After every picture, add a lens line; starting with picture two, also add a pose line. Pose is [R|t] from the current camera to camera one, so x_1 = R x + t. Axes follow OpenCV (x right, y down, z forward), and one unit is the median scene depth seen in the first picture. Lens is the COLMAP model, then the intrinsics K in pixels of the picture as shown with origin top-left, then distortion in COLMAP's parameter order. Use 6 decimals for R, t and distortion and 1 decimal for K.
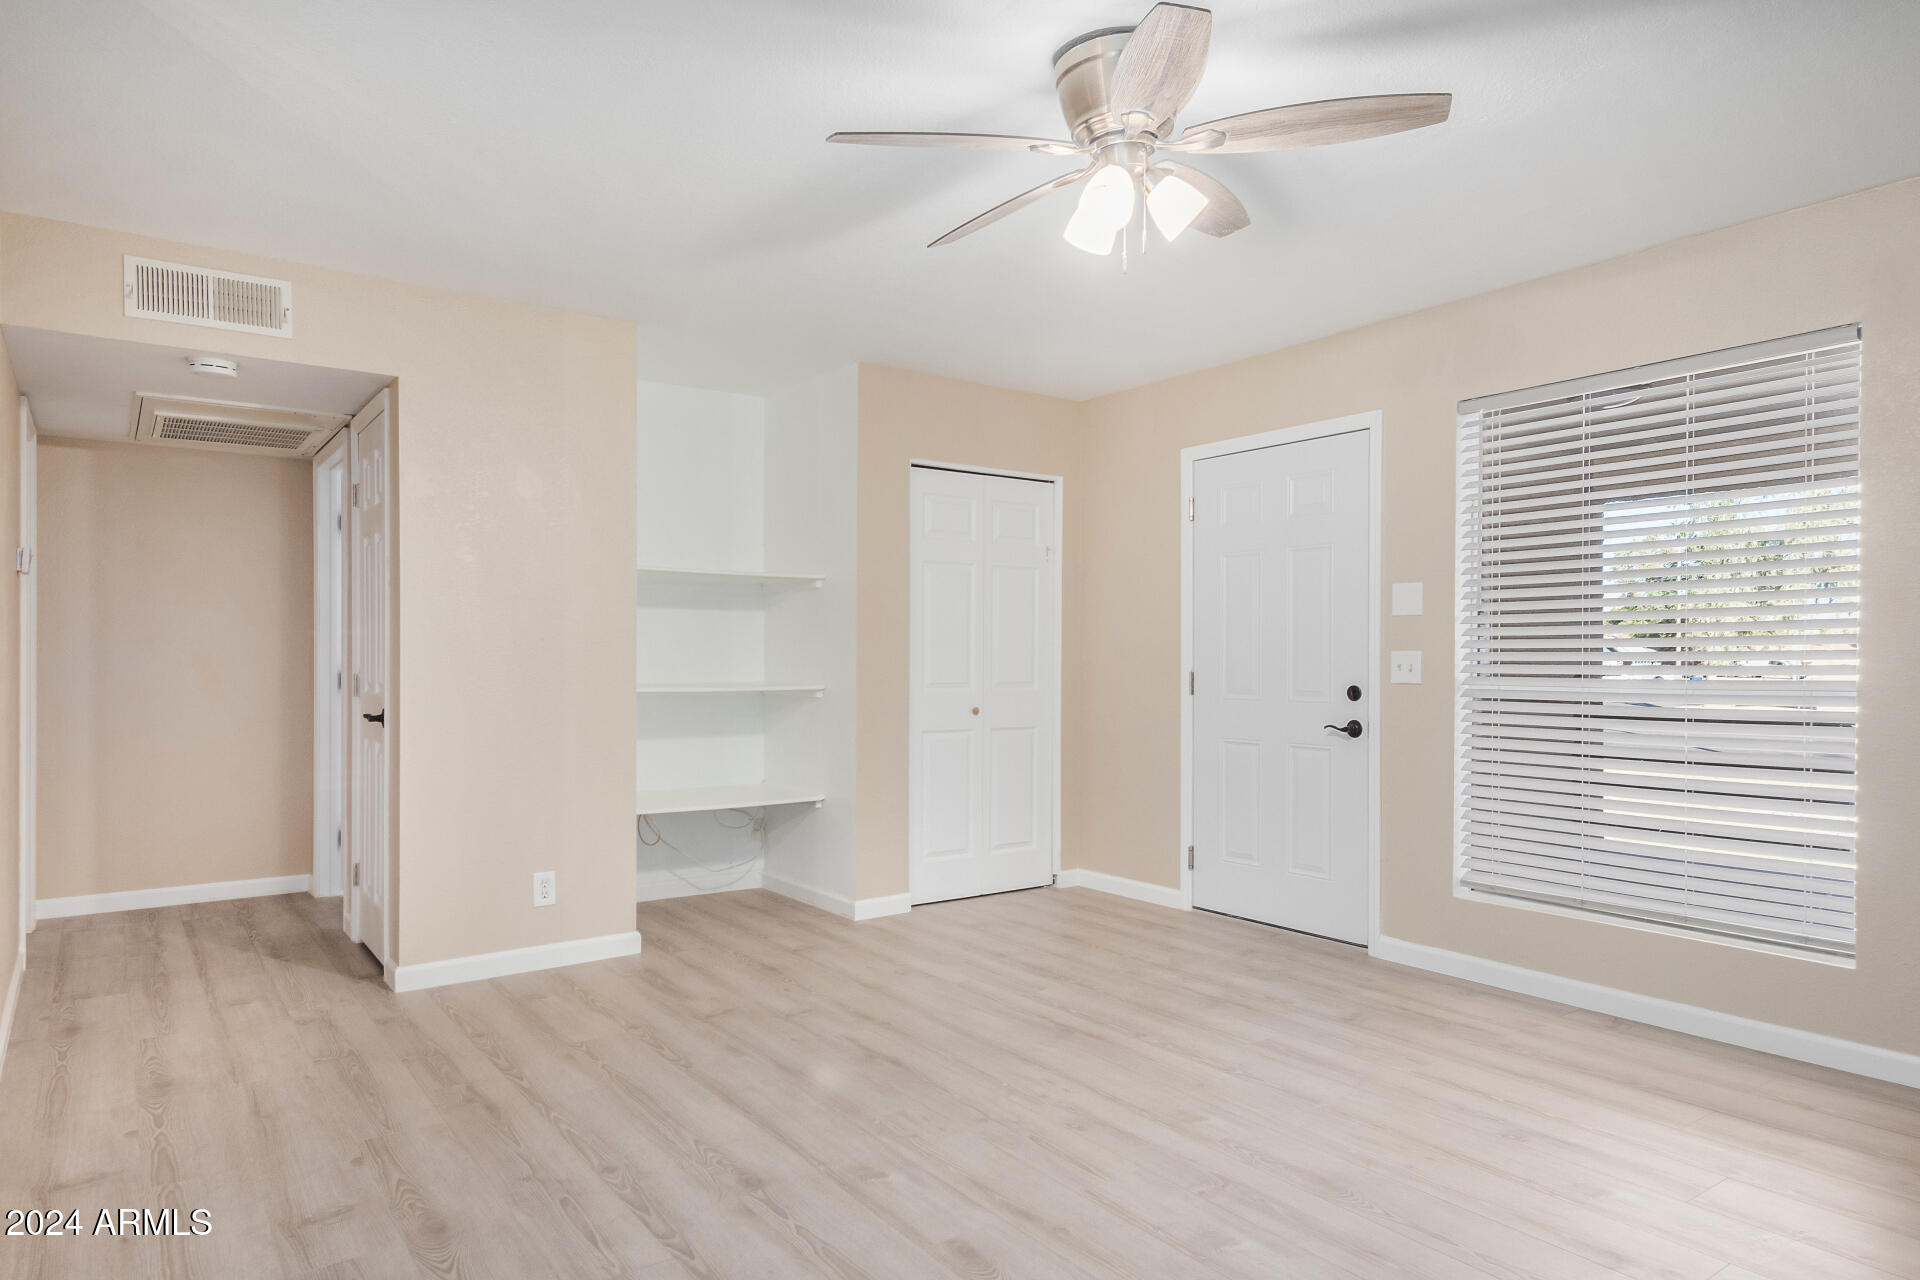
lens RADIAL K [[1166.3, 0, 987.5], [0, 1166.3, 662.2], [0, 0, 1]] dist [0.022973, -0.000599]
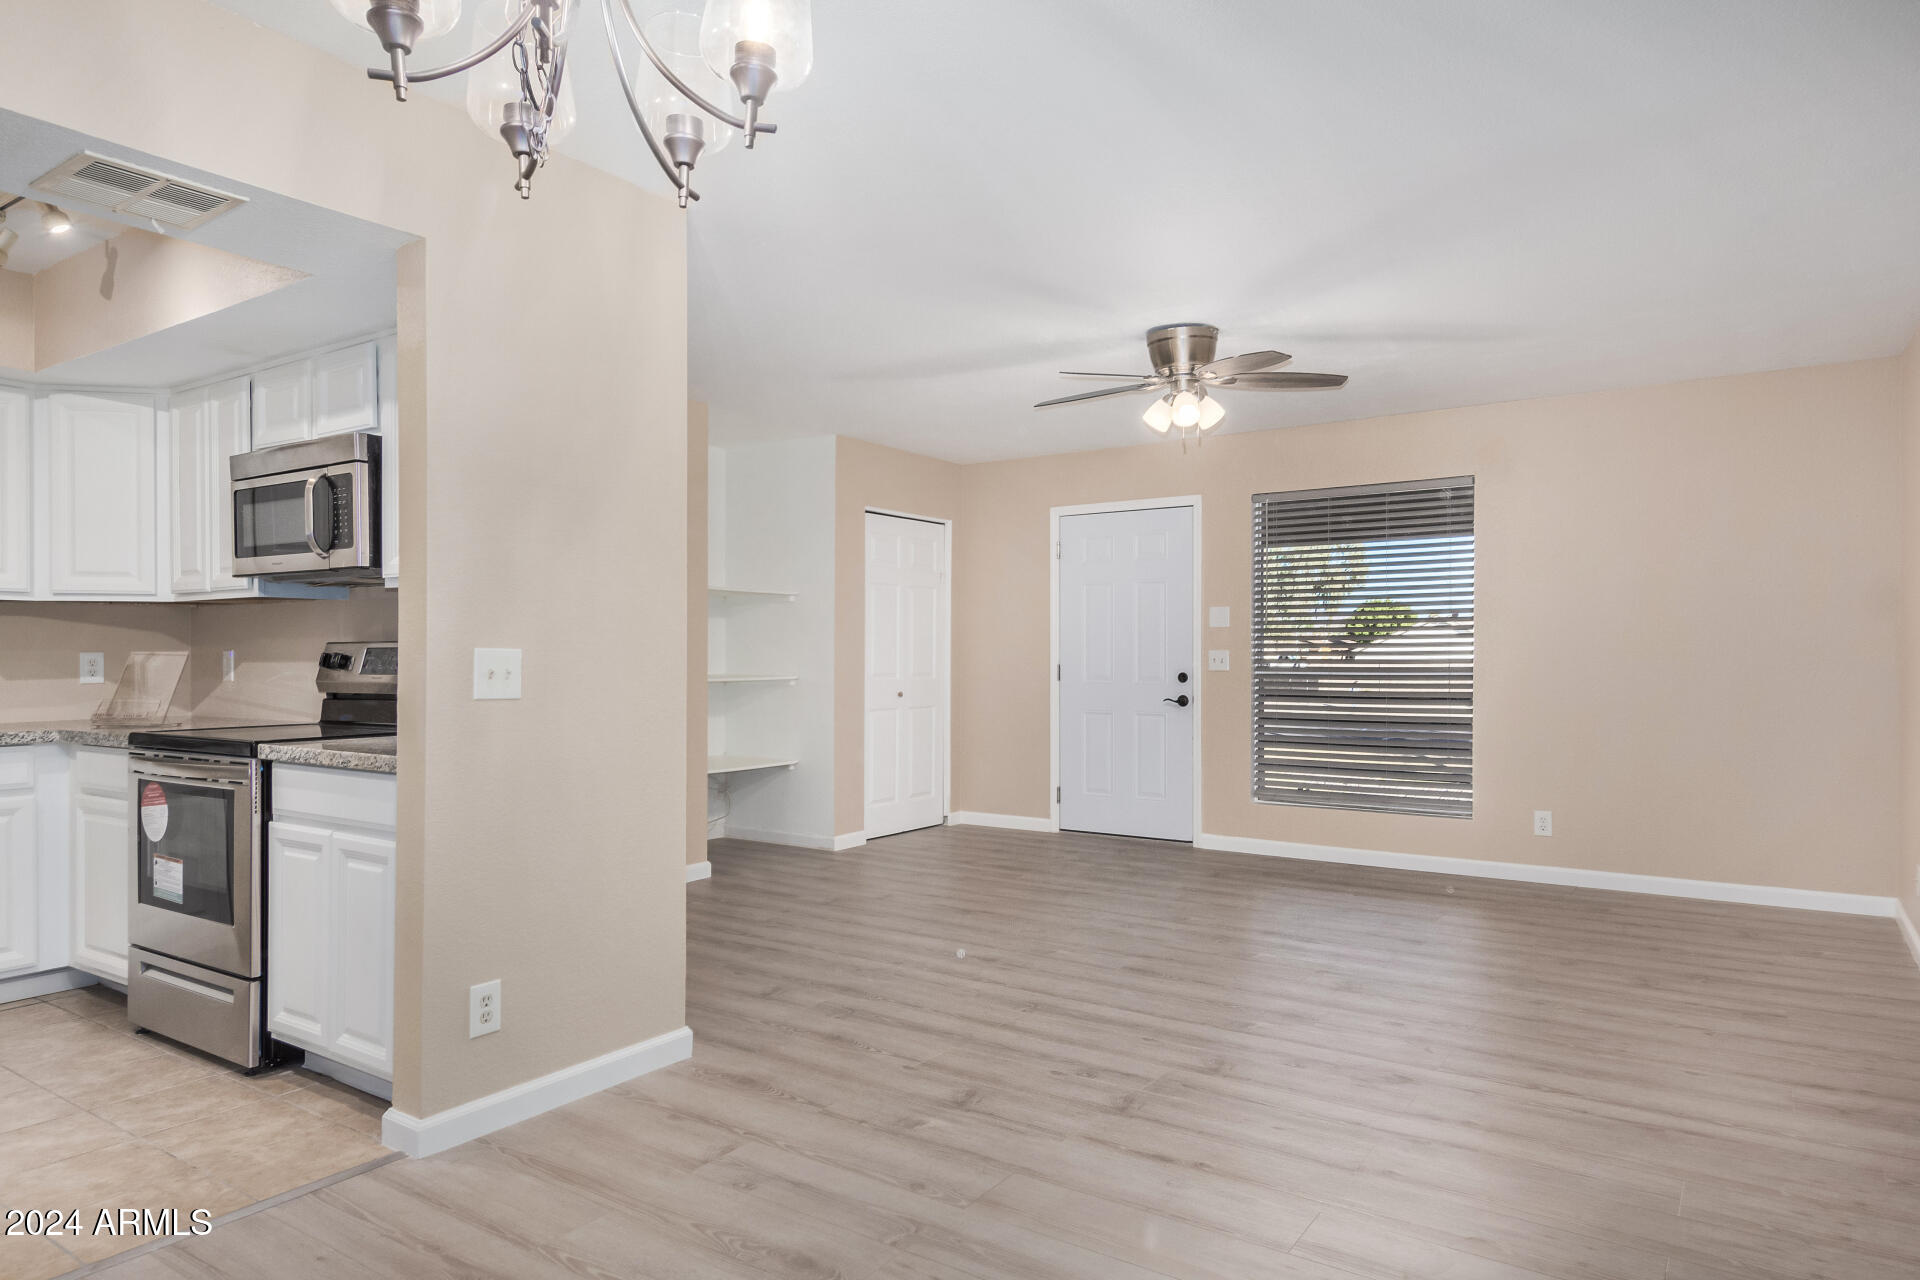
lens RADIAL K [[1176.7, 0, 963.0], [0, 1176.7, 645.3], [0, 0, 1]] dist [0.030854, -0.002599]
pose [[0.944697, 0.000505, 0.327944, -0.461281], [0.002757, 0.999951, -0.009482, -0.001781], [-0.327933, 0.009862, 0.944649, -0.361474]]
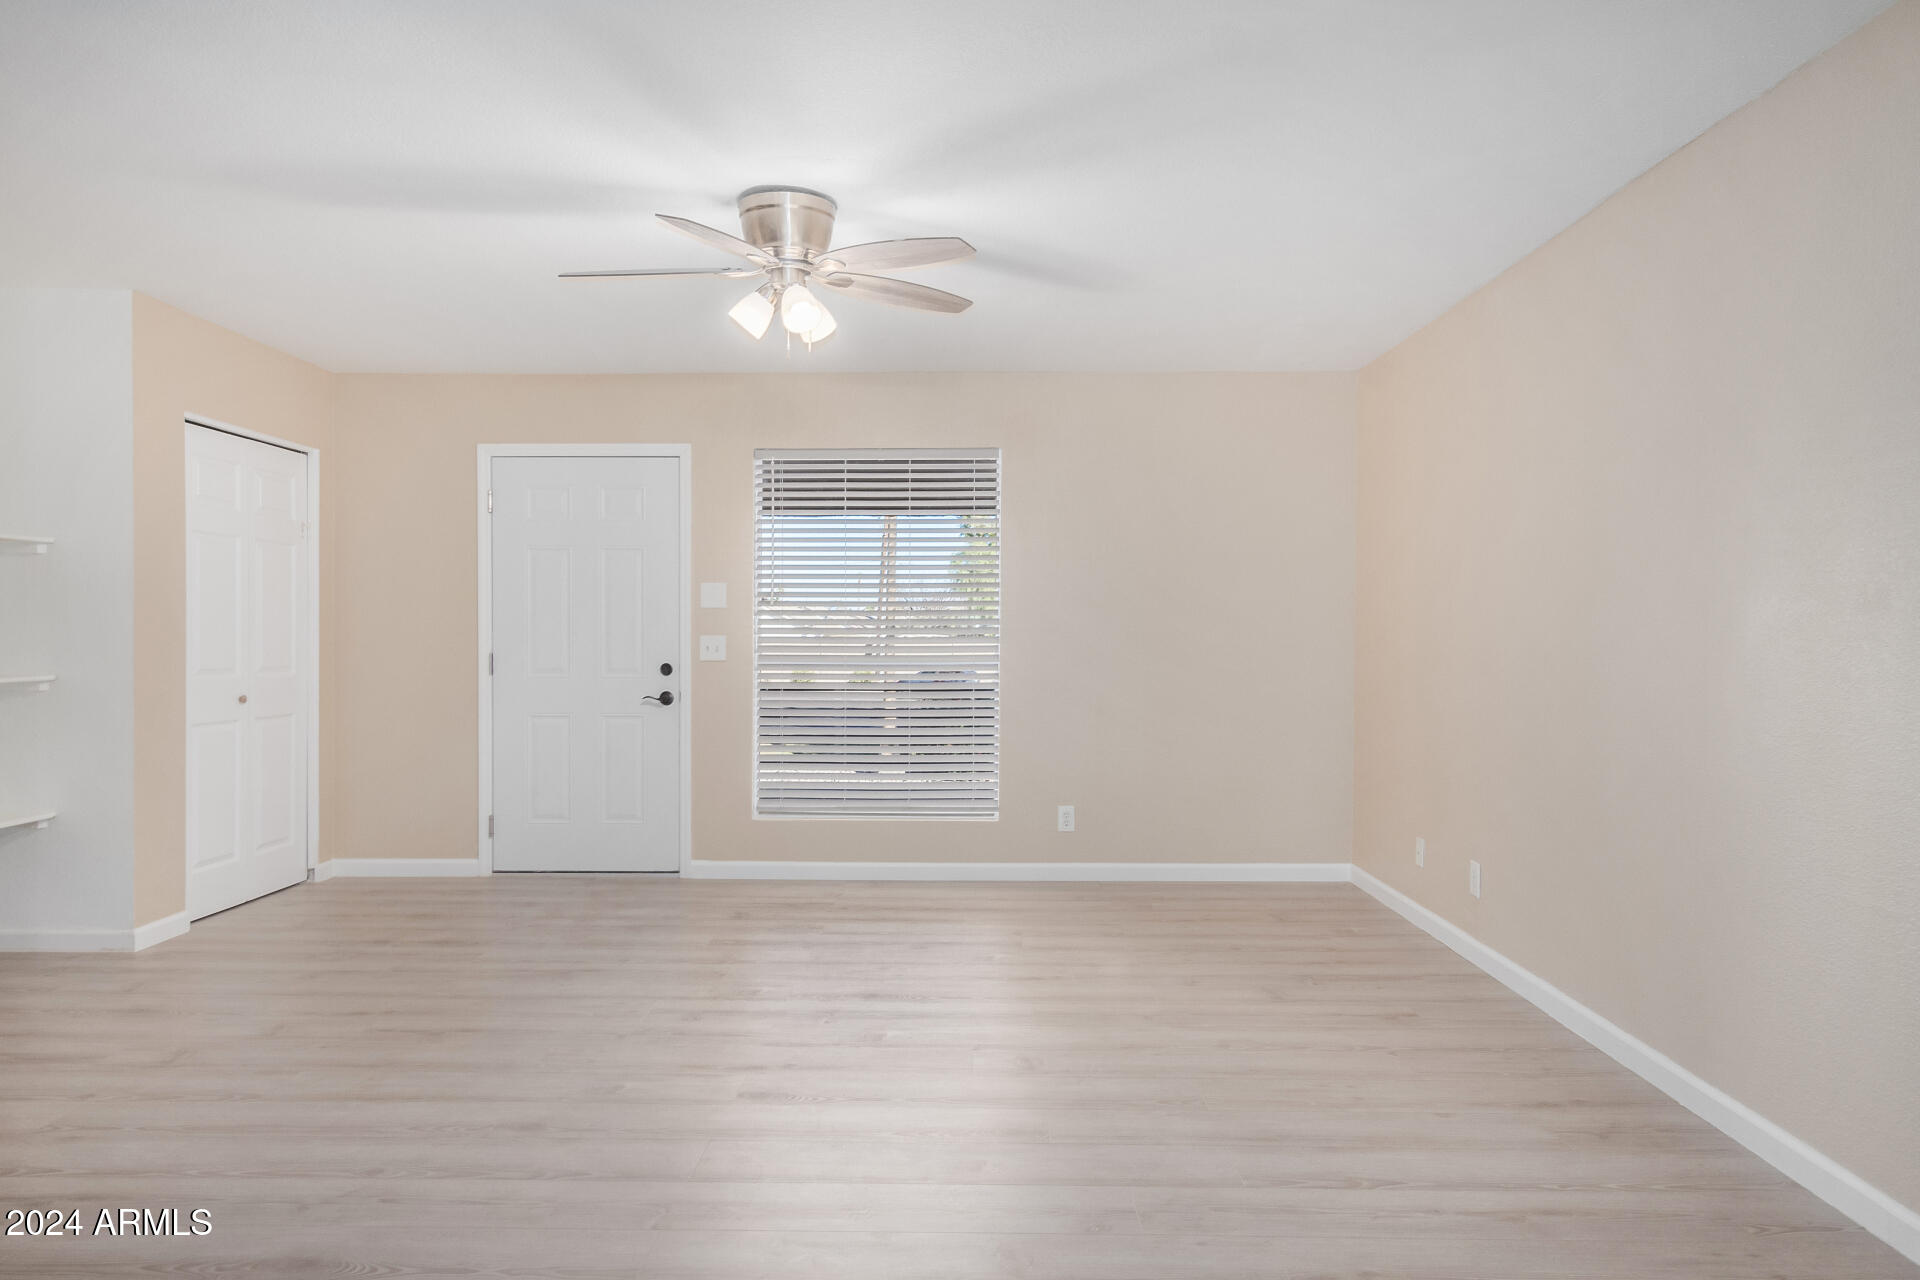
lens RADIAL K [[1149.4, 0, 951.0], [0, 1149.4, 652.1], [0, 0, 1]] dist [0.023920, 0.000459]
pose [[0.609201, -0.010625, 0.792944, -0.464568], [0.000152, 0.999912, 0.013281, -0.007991], [-0.793015, -0.007970, 0.609149, 0.019665]]
